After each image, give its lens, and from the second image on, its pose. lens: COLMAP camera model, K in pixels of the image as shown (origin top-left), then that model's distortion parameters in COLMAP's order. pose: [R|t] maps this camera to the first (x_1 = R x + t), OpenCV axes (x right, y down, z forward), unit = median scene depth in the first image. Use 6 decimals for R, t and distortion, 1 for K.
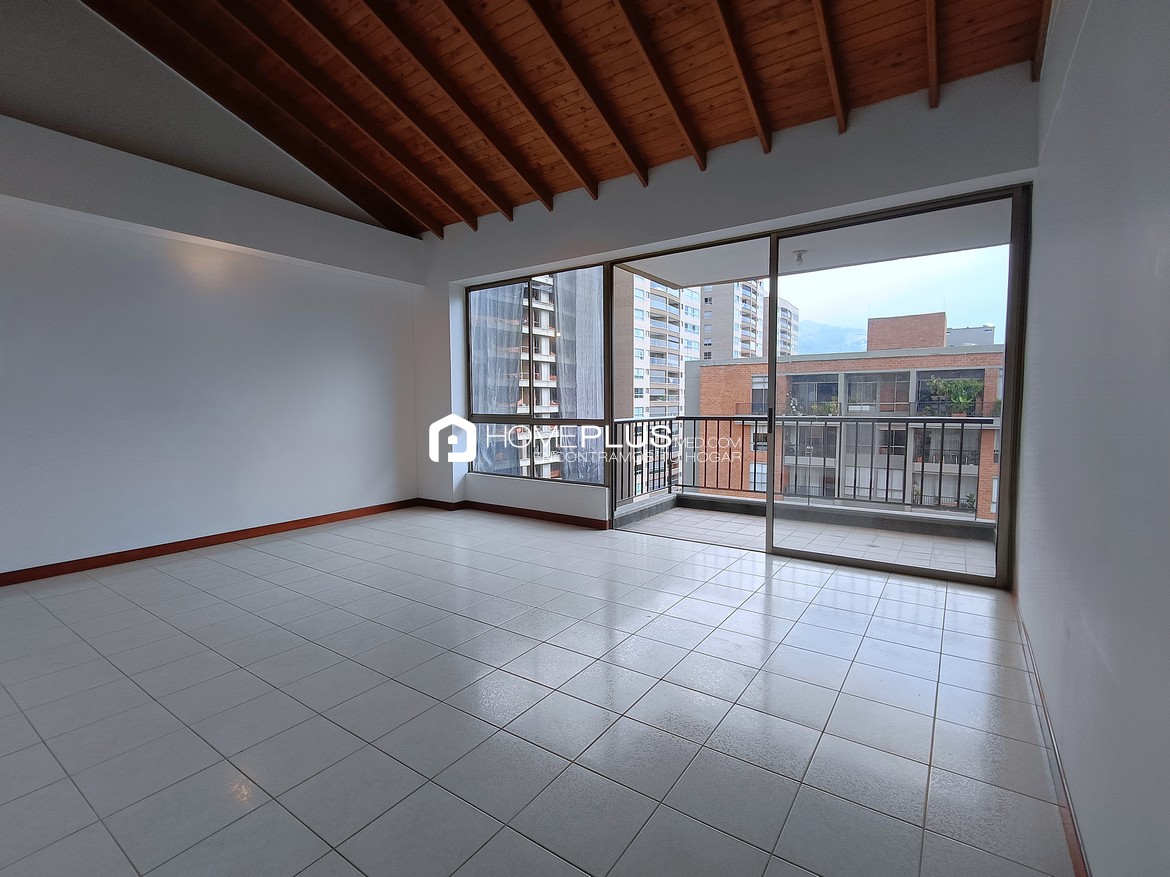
lens RADIAL K [[543.8, 0, 576.5], [0, 543.8, 447.1], [0, 0, 1]] dist [0.000596, -0.001865]
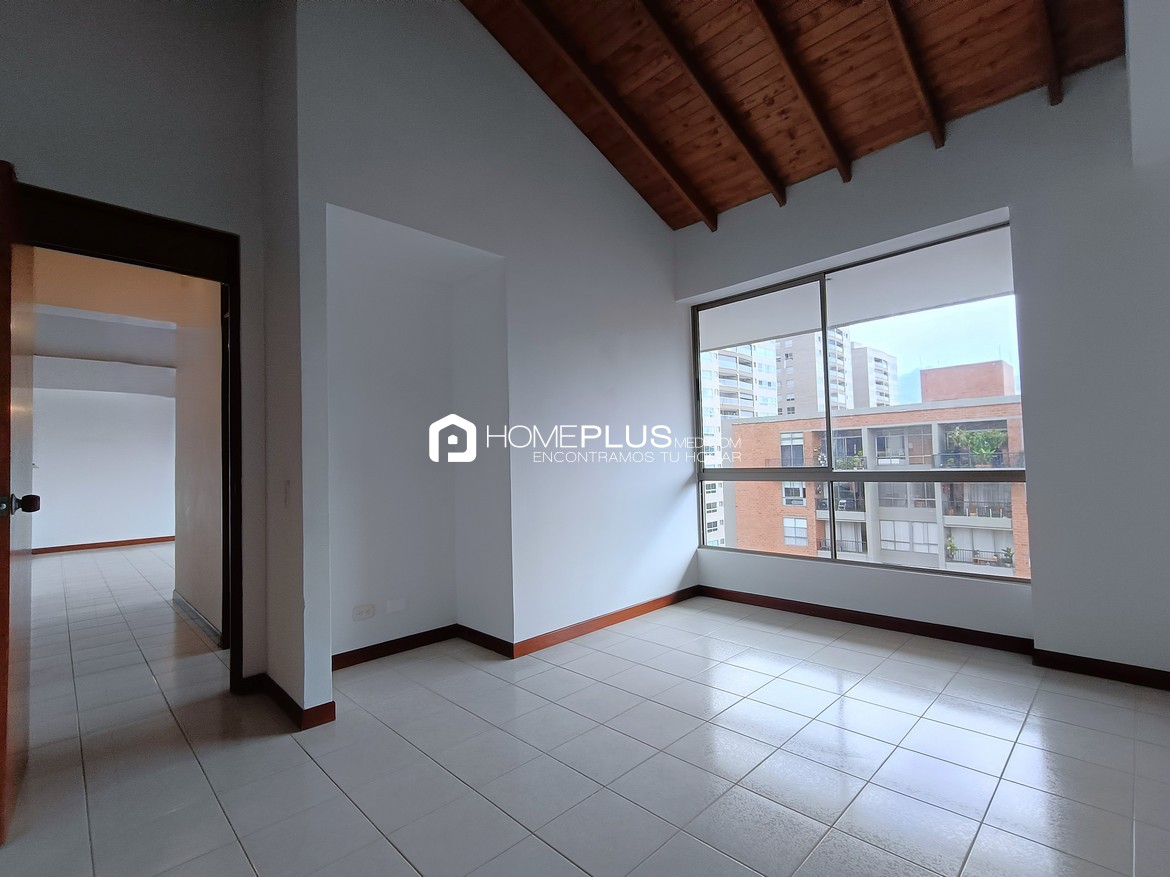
lens RADIAL K [[543.8, 0, 586.1], [0, 543.8, 441.6], [0, 0, 1]] dist [0.000596, -0.001865]
pose [[0.984933, -0.029445, -0.170409, 0.154193], [0.009259, 0.992963, -0.118059, 0.005511], [0.172686, 0.114702, 0.978276, -0.091671]]
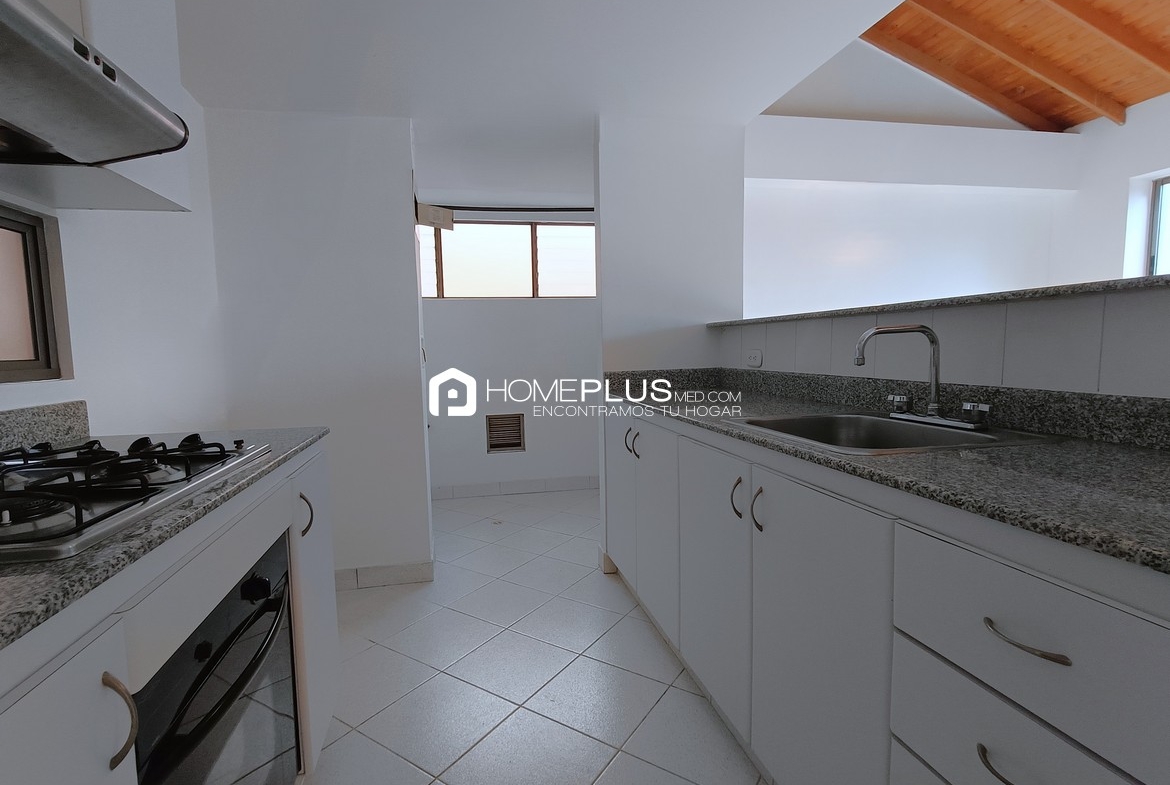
lens RADIAL K [[525.7, 0, 588.2], [0, 525.7, 394.4], [0, 0, 1]] dist [0.001478, 0.000141]
pose [[0.710396, 0.055818, -0.701586, -0.041392], [-0.042486, 0.998433, 0.036415, 0.001901], [0.702519, 0.003938, 0.711654, -0.013419]]
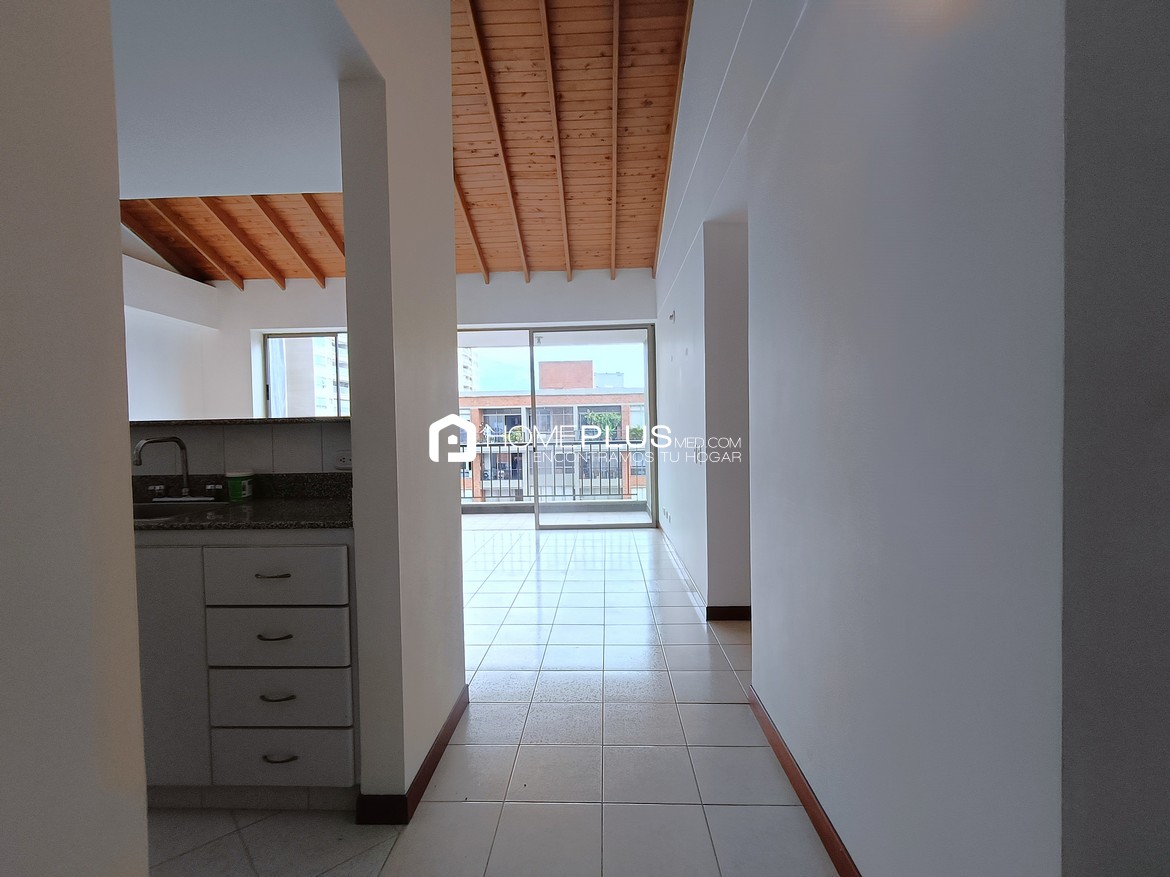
lens RADIAL K [[543.8, 0, 577.4], [0, 543.8, 441.3], [0, 0, 1]] dist [0.000596, -0.001865]
pose [[0.844061, -0.019533, 0.535891, -0.046708], [0.055129, 0.997202, -0.050483, 0.003396], [-0.533406, 0.072154, 0.842777, -0.048813]]
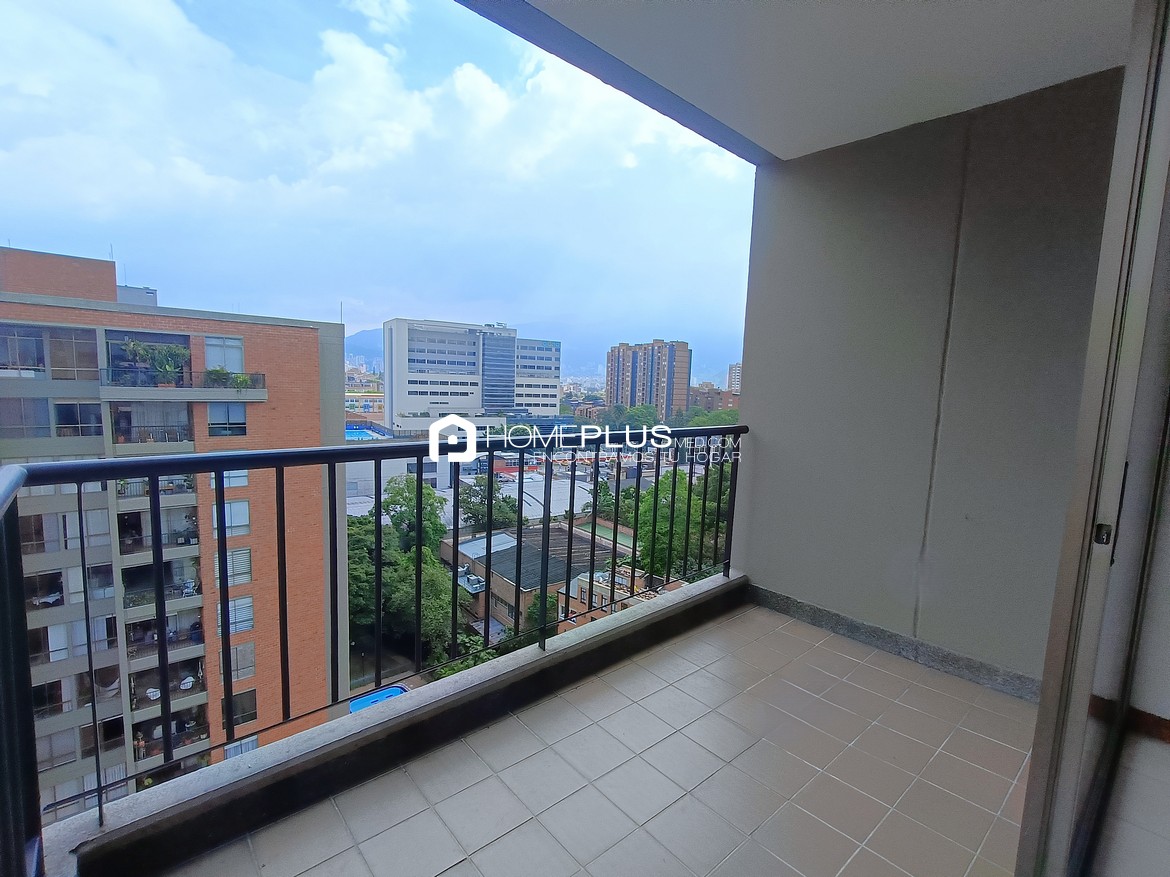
lens RADIAL K [[543.8, 0, 591.3], [0, 543.8, 443.3], [0, 0, 1]] dist [0.000596, -0.001865]
pose [[0.233268, -0.093959, 0.967862, 0.006856], [0.043215, 0.995339, 0.086211, -0.012016], [-0.971452, 0.021716, 0.236242, 0.125133]]
